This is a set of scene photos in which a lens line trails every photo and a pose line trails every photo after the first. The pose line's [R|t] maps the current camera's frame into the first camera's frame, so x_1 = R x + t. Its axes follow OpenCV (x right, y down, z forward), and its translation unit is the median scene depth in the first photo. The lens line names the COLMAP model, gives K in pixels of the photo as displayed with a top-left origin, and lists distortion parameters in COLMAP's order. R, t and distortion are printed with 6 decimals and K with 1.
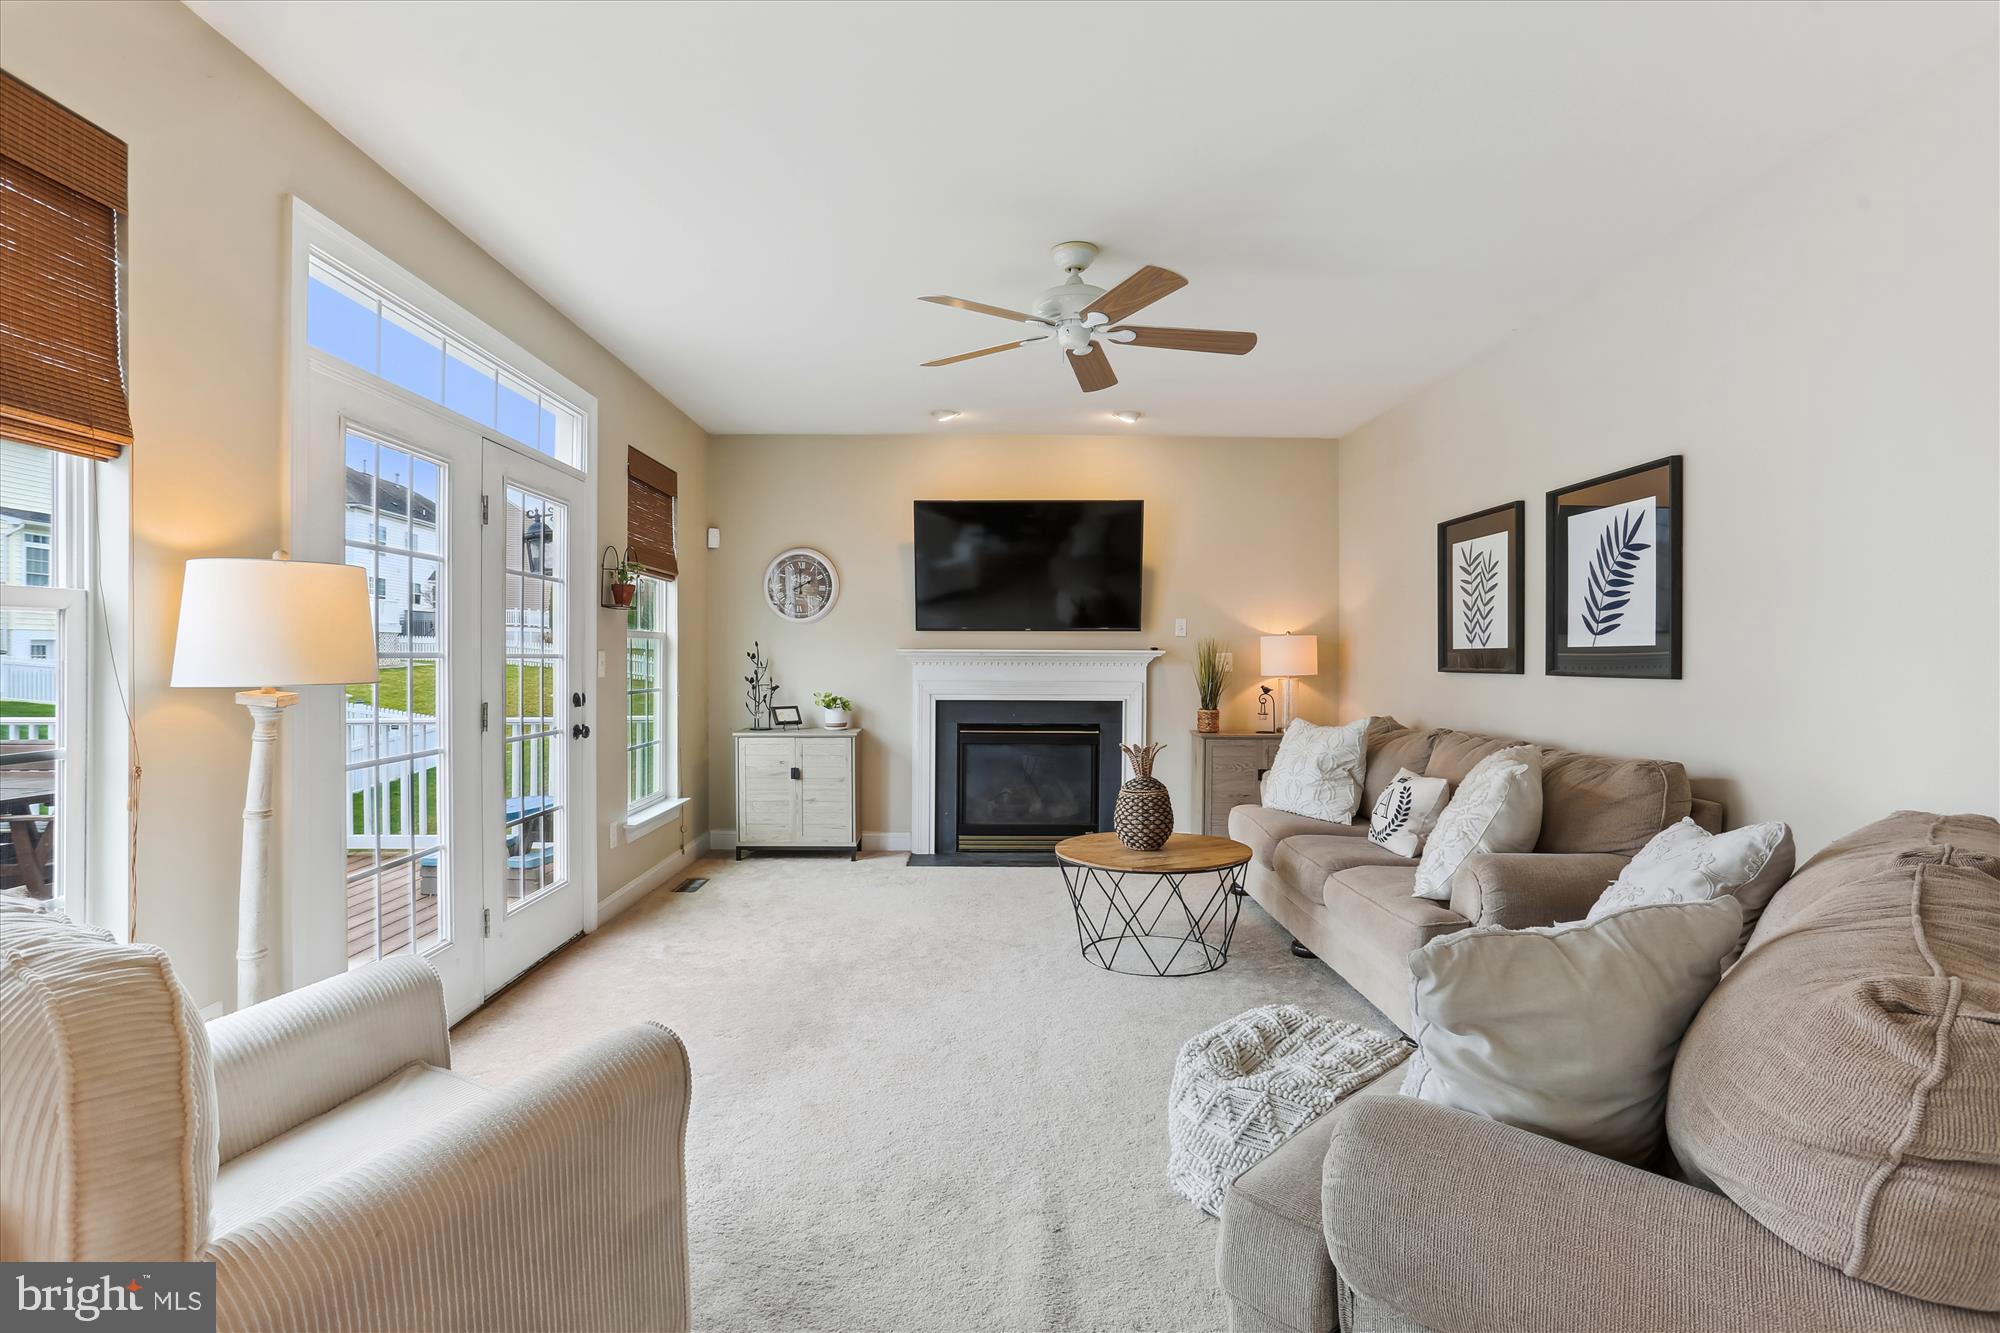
lens RADIAL K [[992.8, 0, 990.9], [0, 992.8, 658.6], [0, 0, 1]] dist [-0.050498, 0.029038]
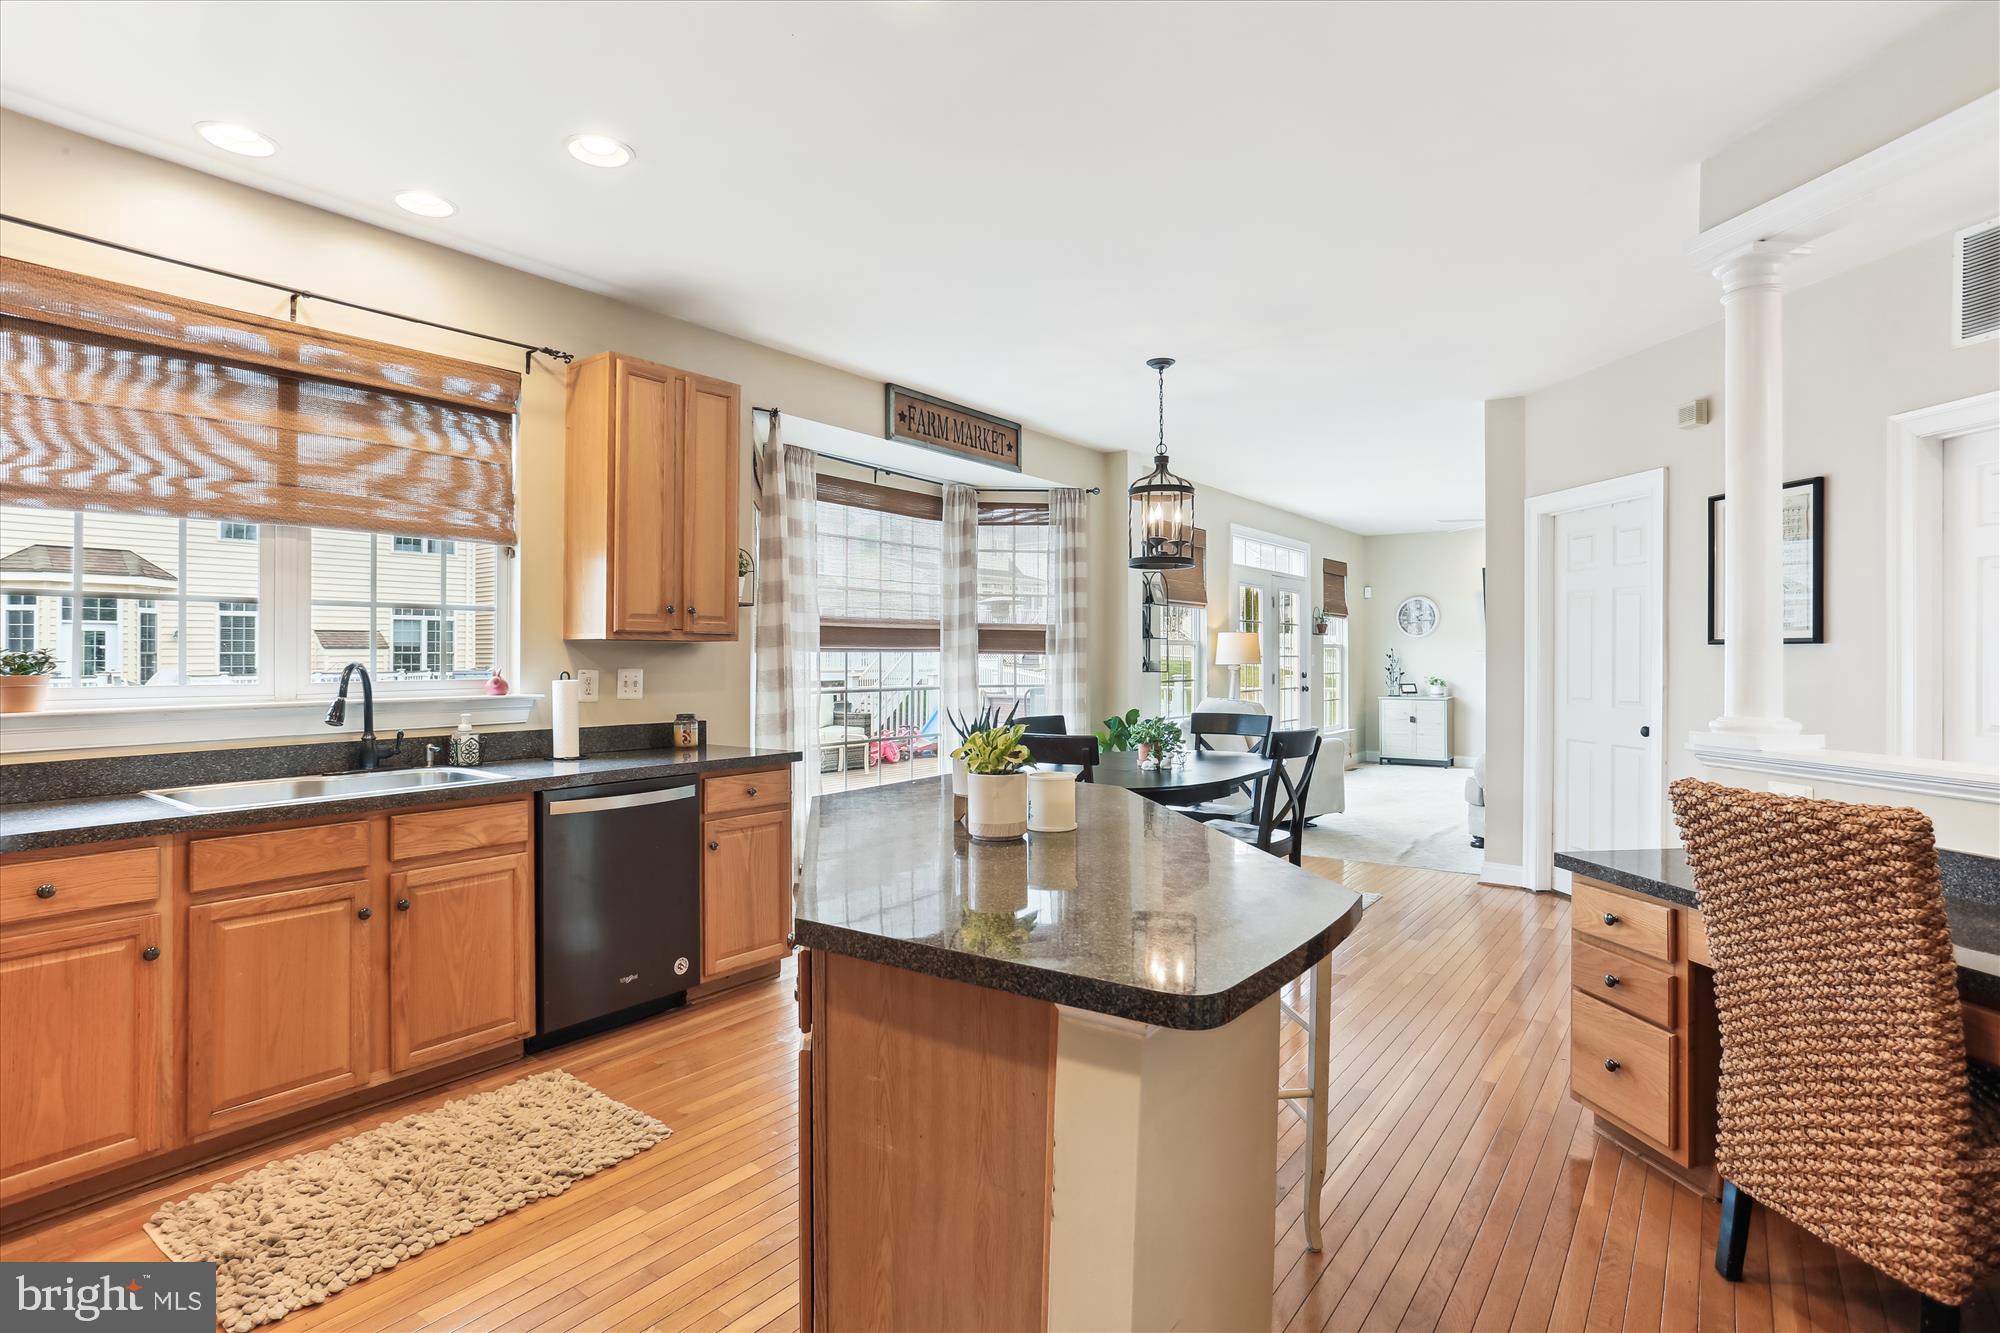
lens RADIAL K [[1007.0, 0, 992.3], [0, 1007.0, 652.7], [0, 0, 1]] dist [-0.042460, 0.000125]
pose [[0.790330, -0.005817, -0.612654, 0.326115], [0.001351, 0.999969, -0.007751, 0.004553], [0.612680, 0.005298, 0.790313, -0.957114]]
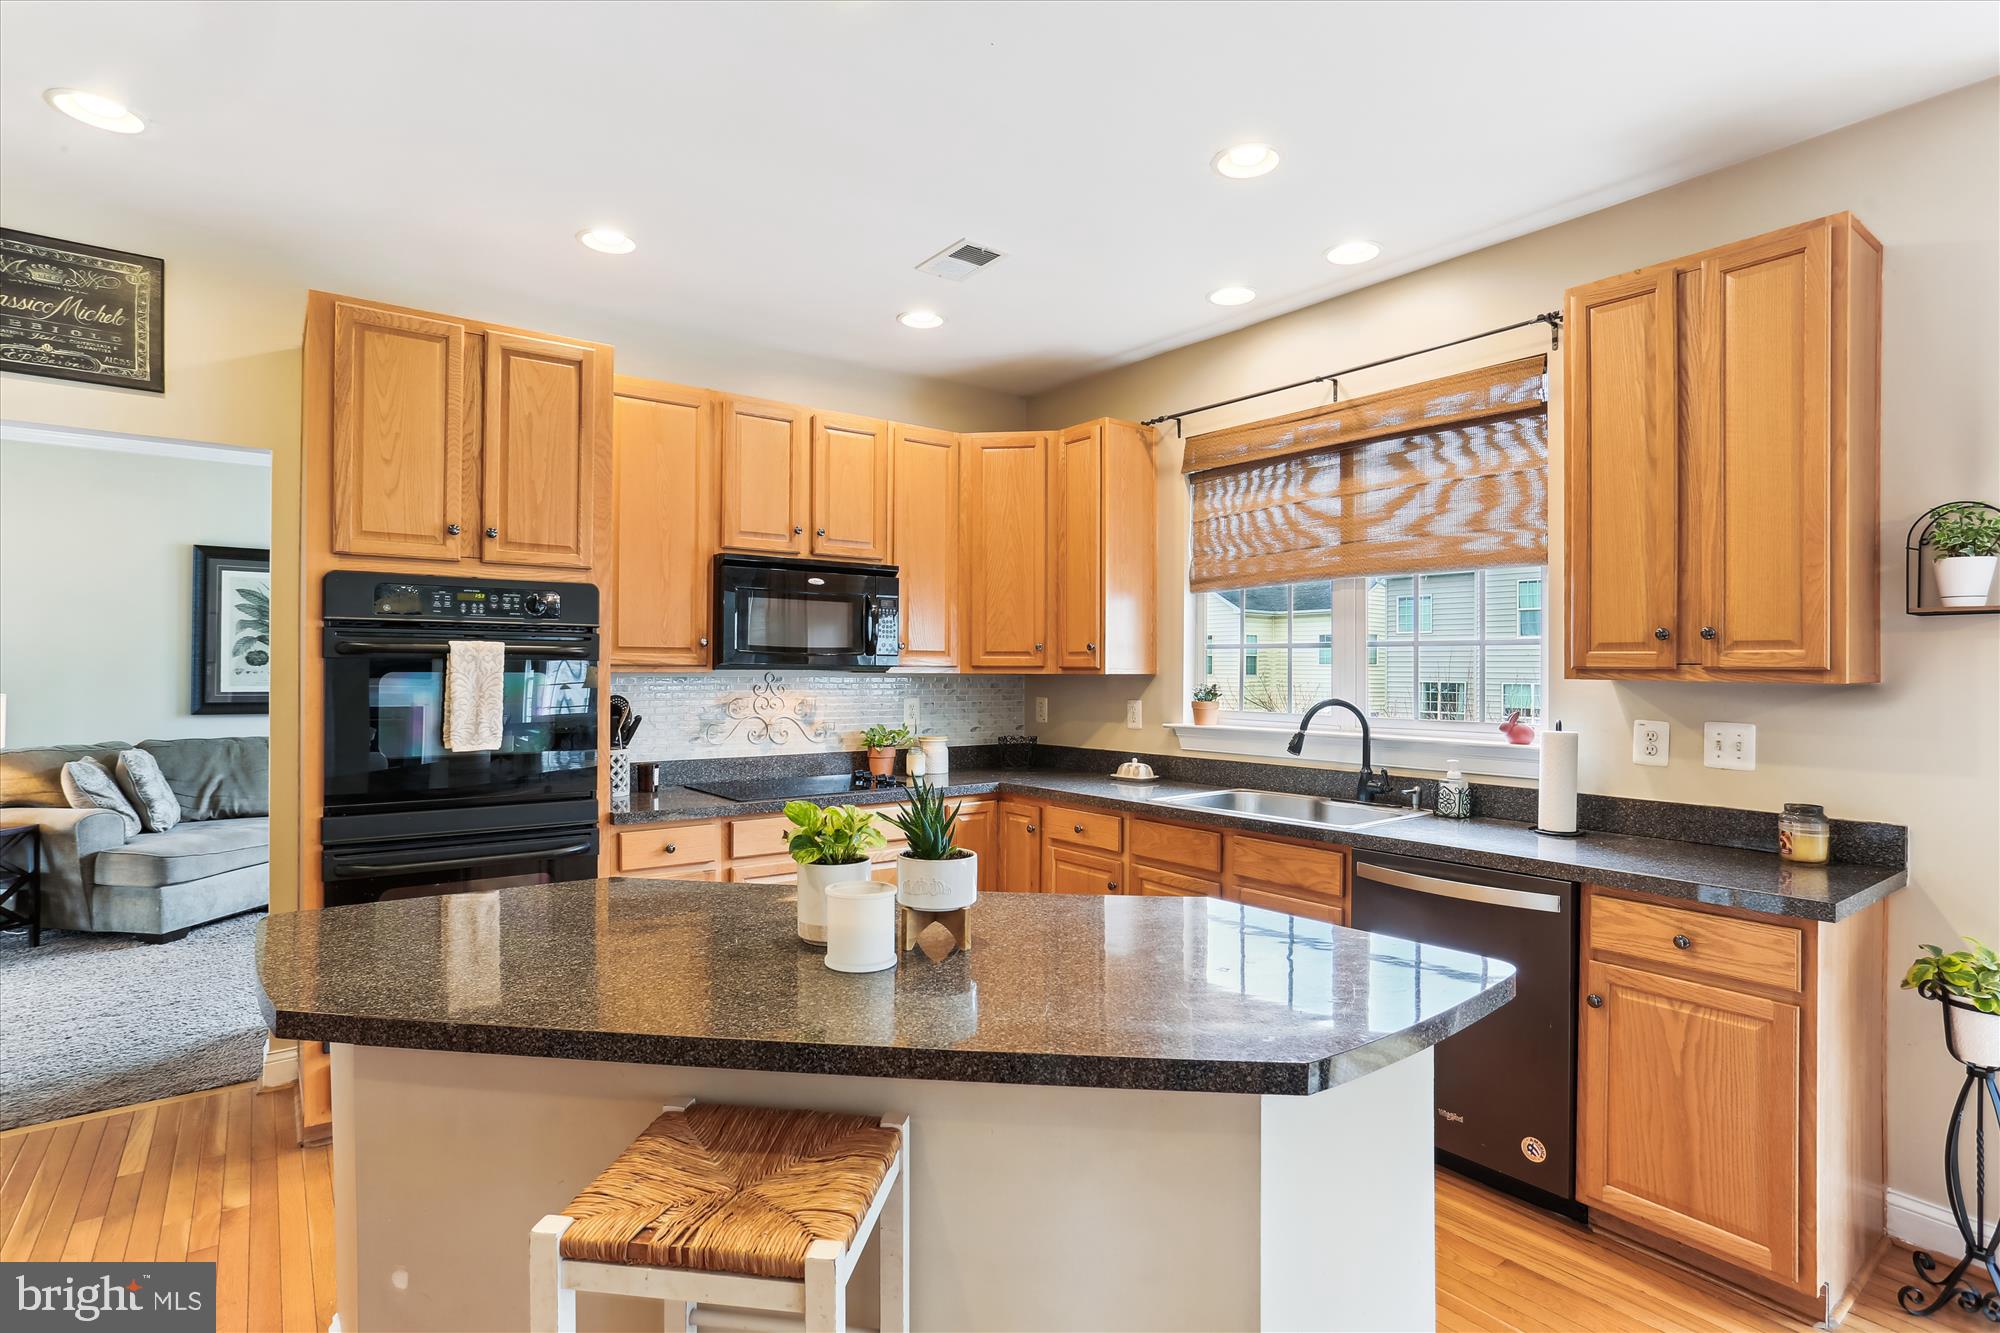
lens RADIAL K [[1008.8, 0, 1000.0], [0, 1008.8, 666.5], [0, 0, 1]] dist [-0.040101, 0.027883]
pose [[-0.804255, -0.009770, -0.594204, 0.240180], [-0.011821, 0.999930, -0.000442, -0.011336], [0.594167, 0.006669, -0.804314, -0.401976]]
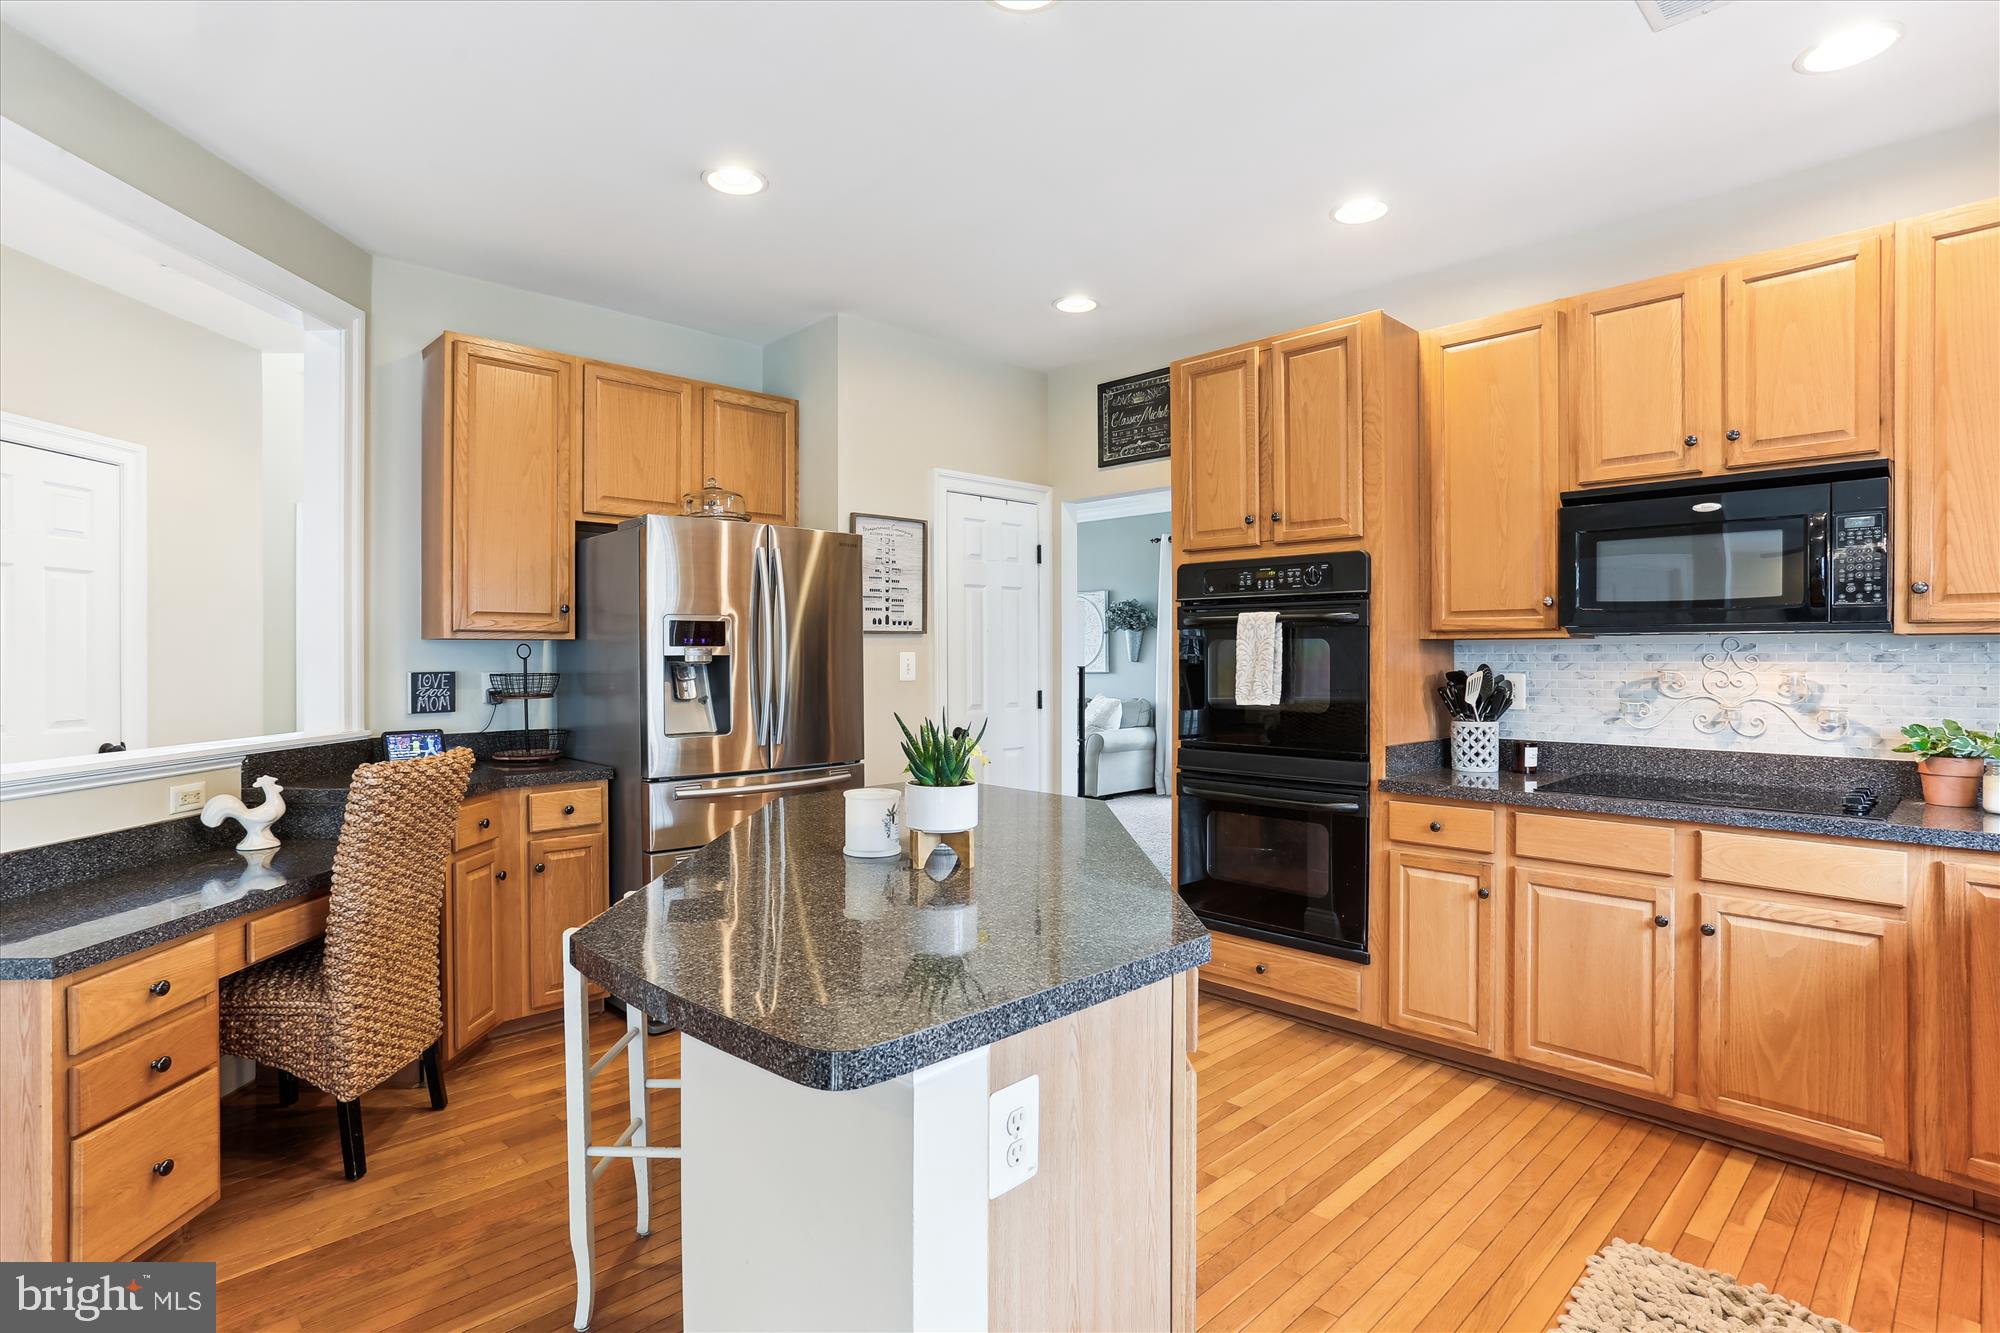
lens RADIAL K [[992.8, 0, 990.9], [0, 992.8, 658.6], [0, 0, 1]] dist [-0.050498, 0.029038]
pose [[-0.685795, -0.007668, 0.727754, -0.157908], [0.001563, 0.999927, 0.012009, -0.001141], [-0.727793, 0.009373, -0.685733, -0.447979]]
